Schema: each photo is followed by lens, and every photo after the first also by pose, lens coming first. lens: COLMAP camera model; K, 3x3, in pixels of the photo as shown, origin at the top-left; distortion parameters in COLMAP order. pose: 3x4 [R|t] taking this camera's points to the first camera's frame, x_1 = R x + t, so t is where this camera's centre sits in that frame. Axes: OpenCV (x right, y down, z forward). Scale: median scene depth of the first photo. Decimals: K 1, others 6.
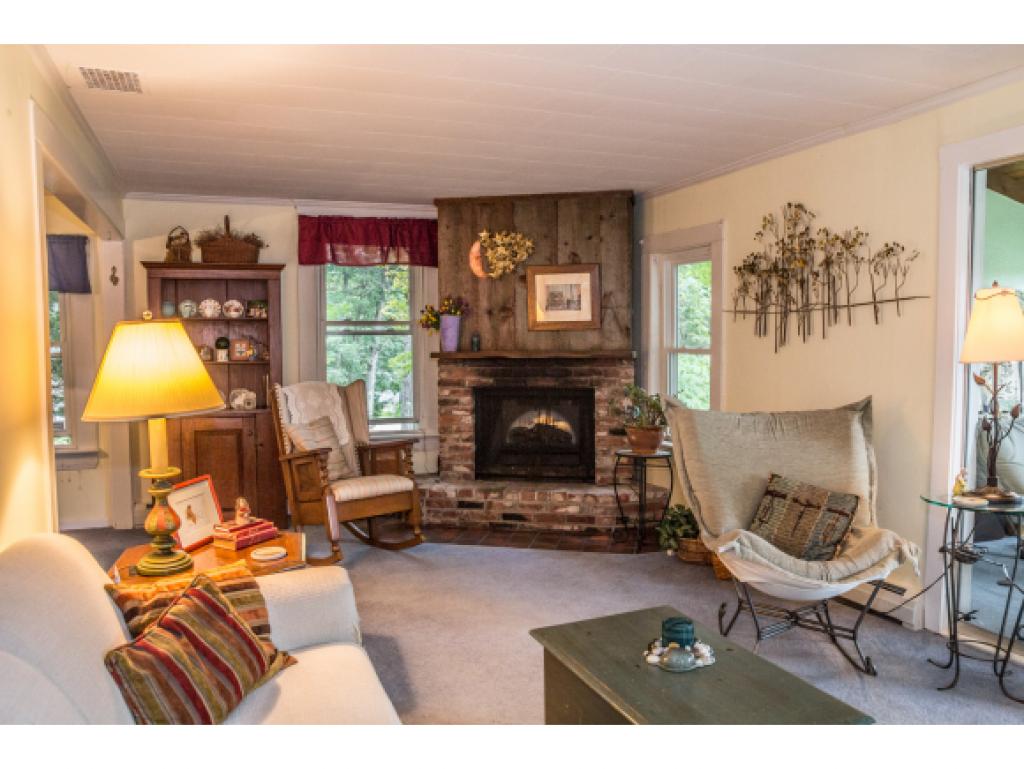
lens RADIAL K [[771.2, 0, 512.0], [0, 771.2, 384.5], [0, 0, 1]] dist [-0.137651, 0.116149]
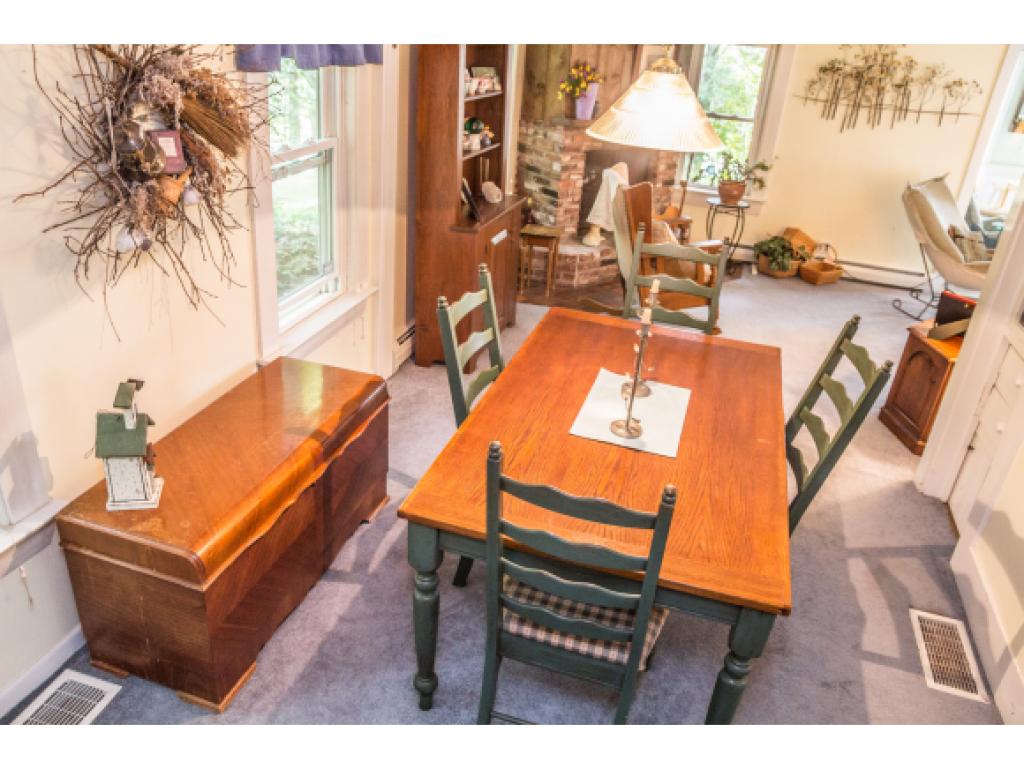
lens RADIAL K [[771.2, 0, 512.0], [0, 771.2, 384.5], [0, 0, 1]] dist [-0.137651, 0.116149]
pose [[0.616634, -0.303890, 0.726232, -1.236121], [-0.030831, 0.912463, 0.407996, -0.163572], [-0.786646, -0.273975, 0.553287, 0.535624]]
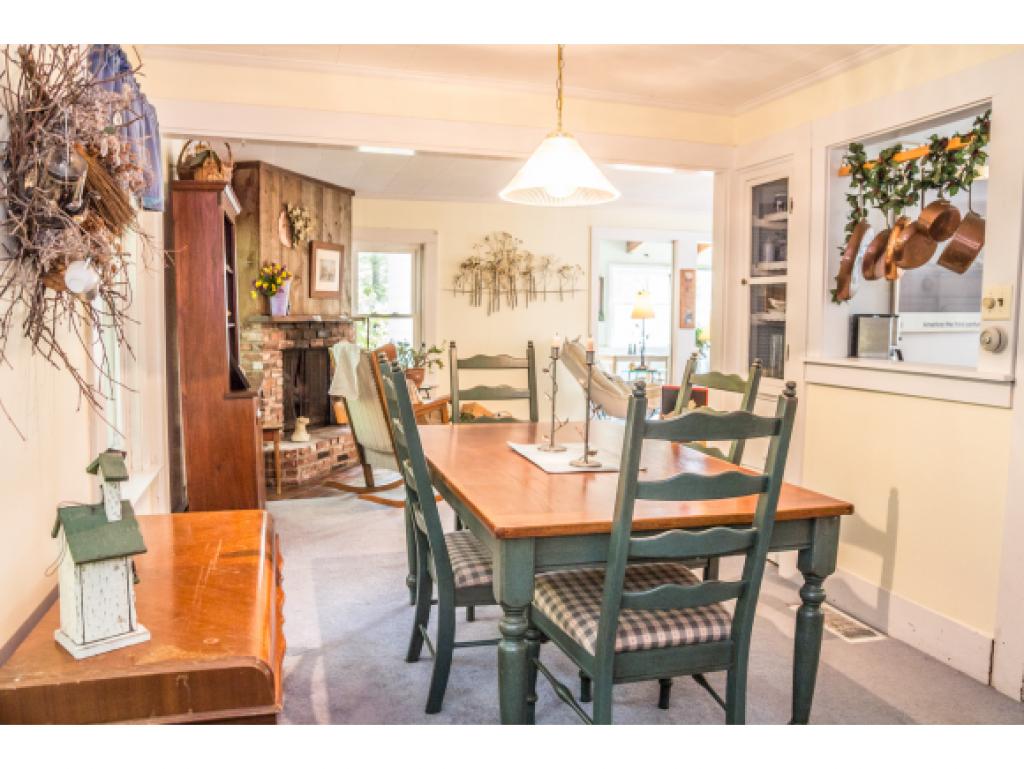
lens RADIAL K [[771.2, 0, 512.0], [0, 771.2, 384.5], [0, 0, 1]] dist [-0.137651, 0.116149]
pose [[0.088241, -0.082245, 0.992698, -1.354224], [0.049168, 0.995730, 0.078125, -0.019709], [-0.994885, 0.041915, 0.091908, 0.762987]]
